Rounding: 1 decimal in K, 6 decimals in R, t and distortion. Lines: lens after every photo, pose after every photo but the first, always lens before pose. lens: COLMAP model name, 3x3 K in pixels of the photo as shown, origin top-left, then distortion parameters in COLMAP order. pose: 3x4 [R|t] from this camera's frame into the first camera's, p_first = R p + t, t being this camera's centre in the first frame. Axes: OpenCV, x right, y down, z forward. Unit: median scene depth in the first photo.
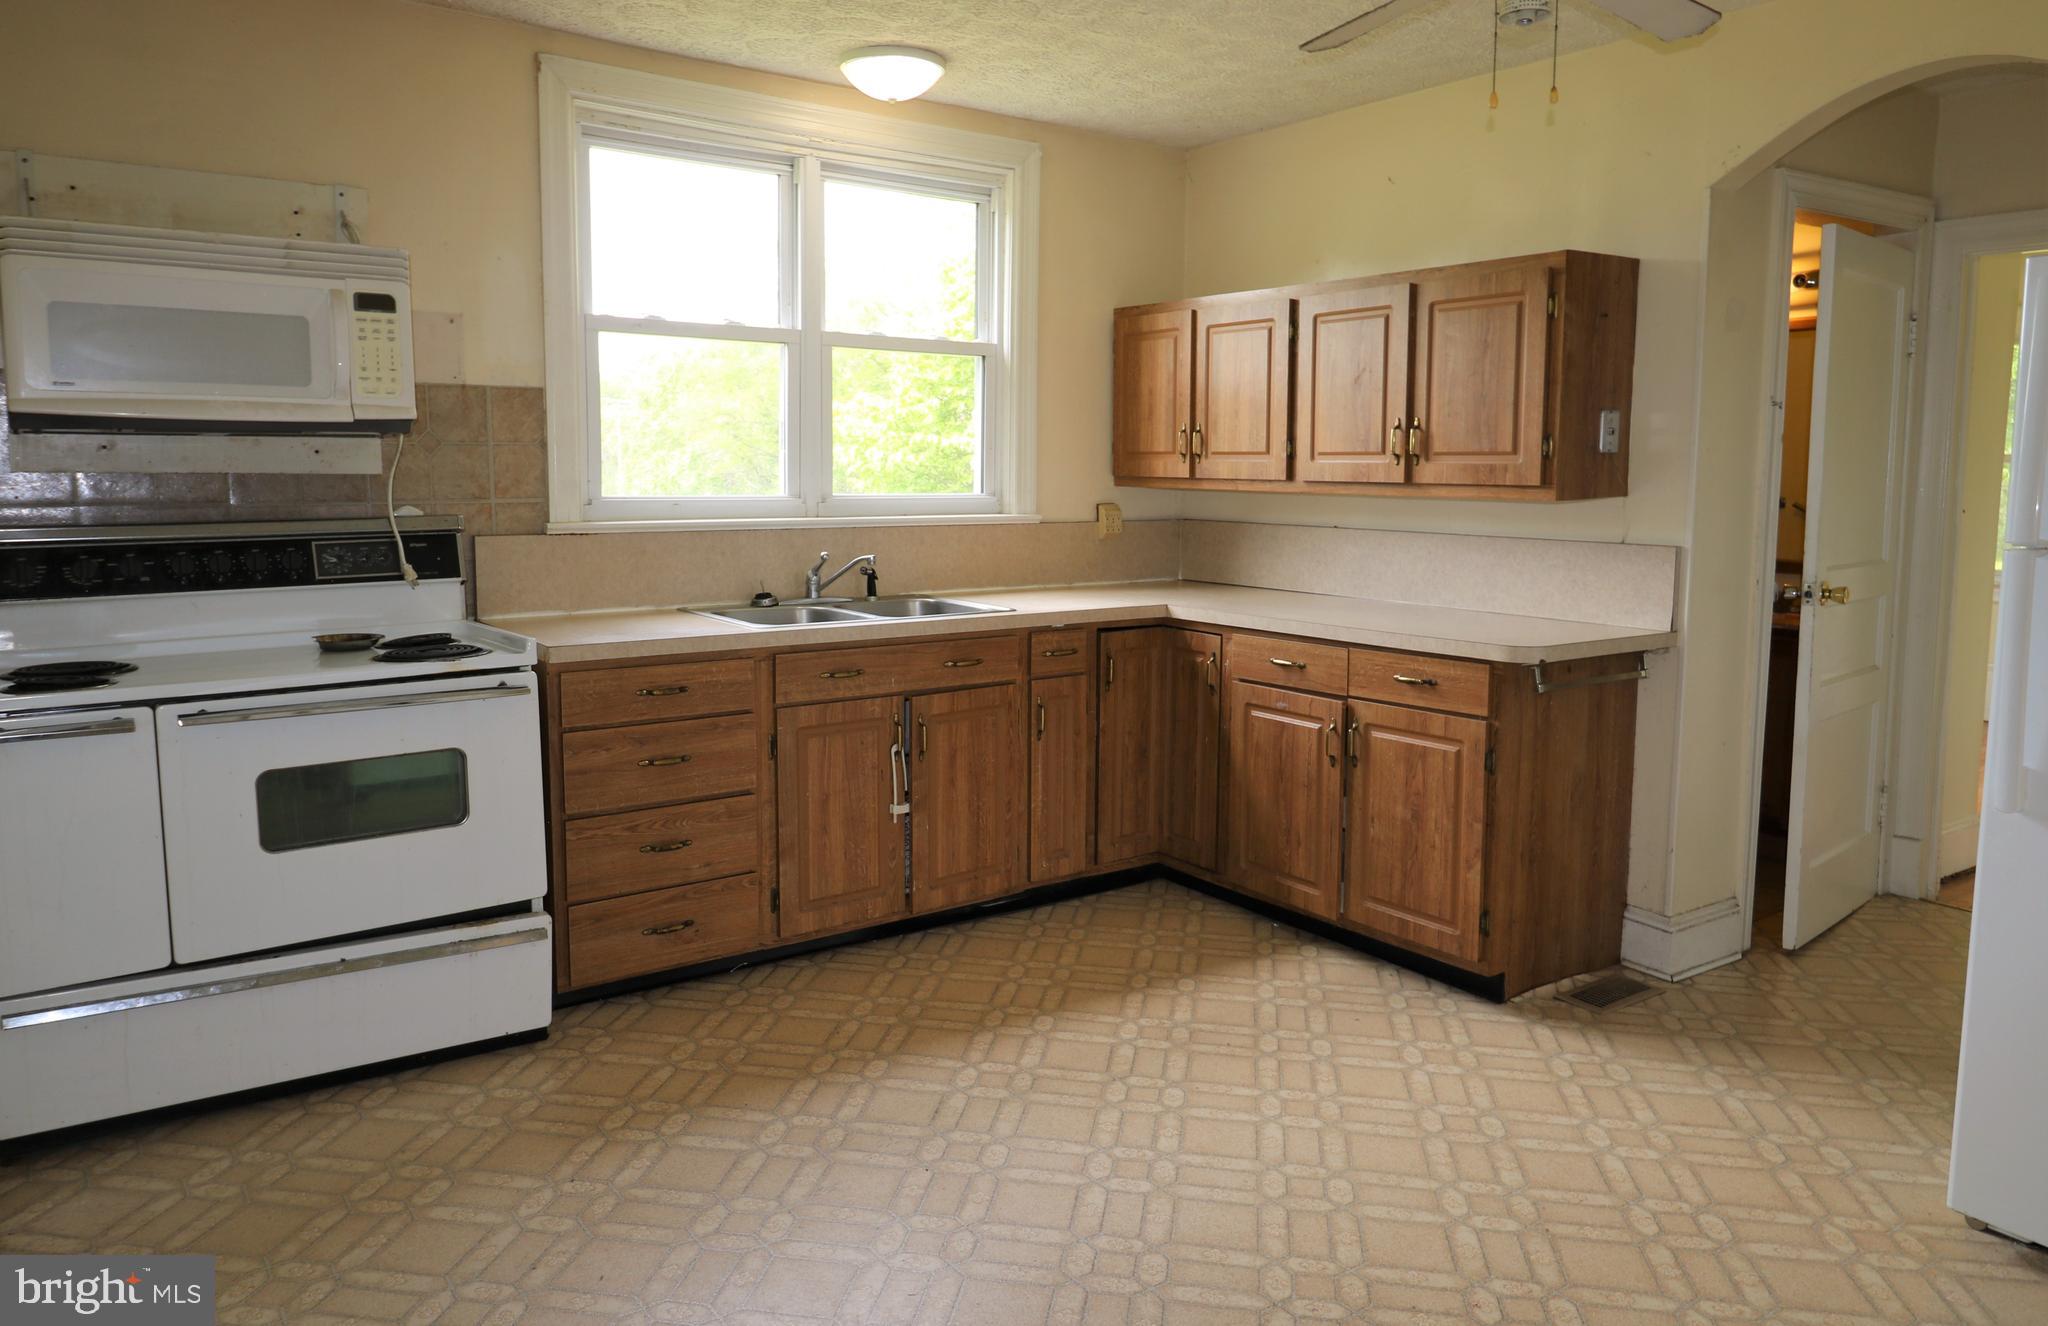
lens RADIAL K [[1343.2, 0, 1027.1], [0, 1343.2, 660.1], [0, 0, 1]] dist [-0.004803, 0.000389]
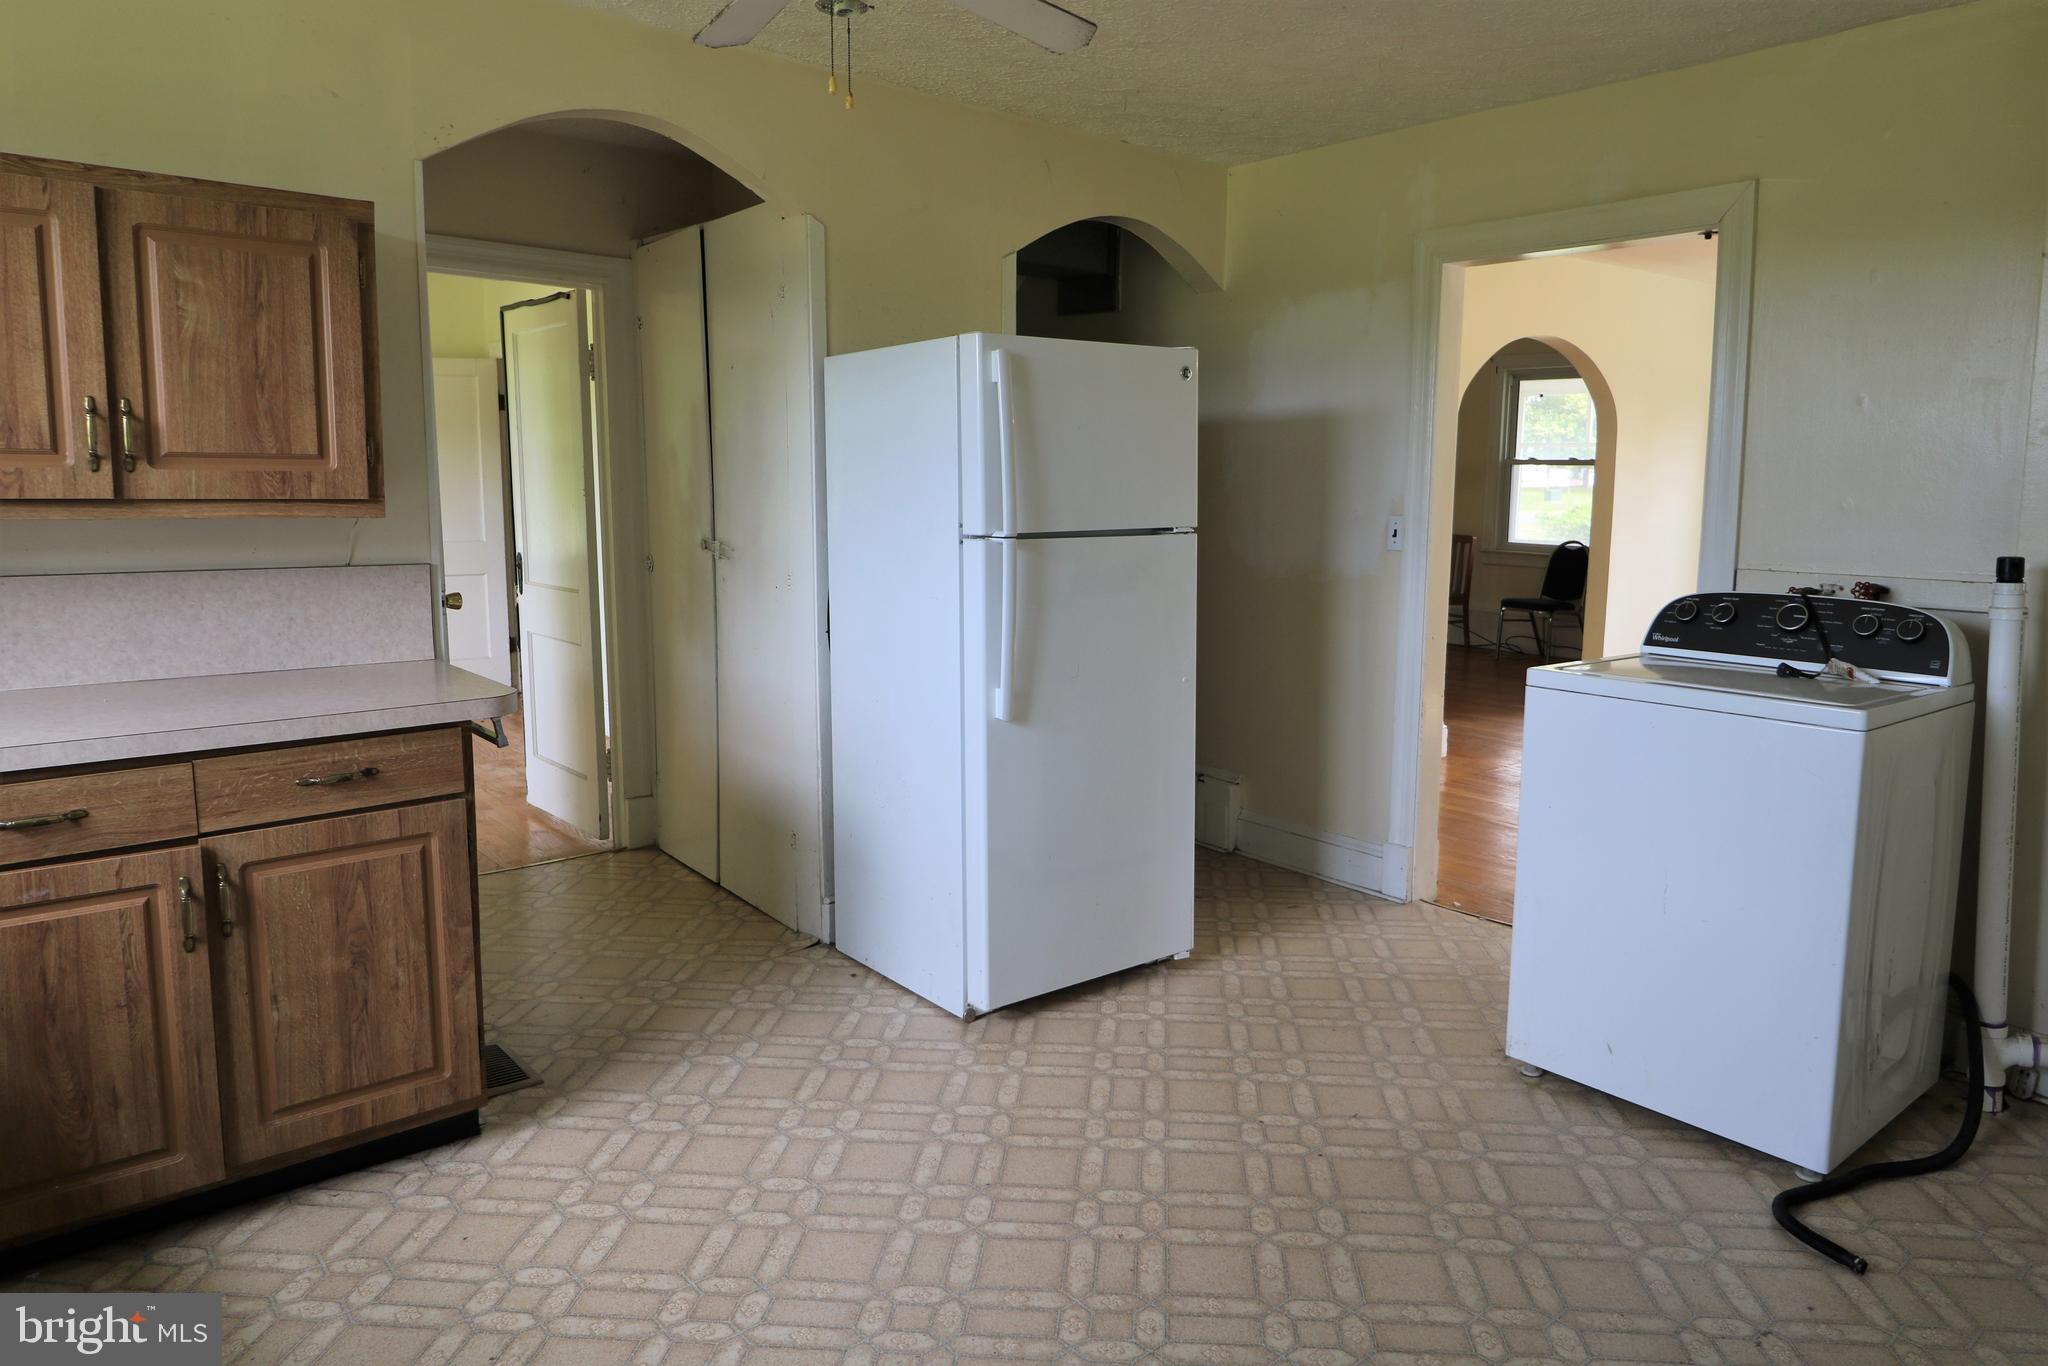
lens RADIAL K [[1333.0, 0, 1027.0], [0, 1333.0, 670.0], [0, 0, 1]] dist [0.006624, -0.000469]
pose [[-0.076012, -0.152579, 0.985364, -0.425353], [0.130903, 0.978143, 0.161559, -0.106290], [-0.988477, 0.141267, -0.054377, 0.665627]]
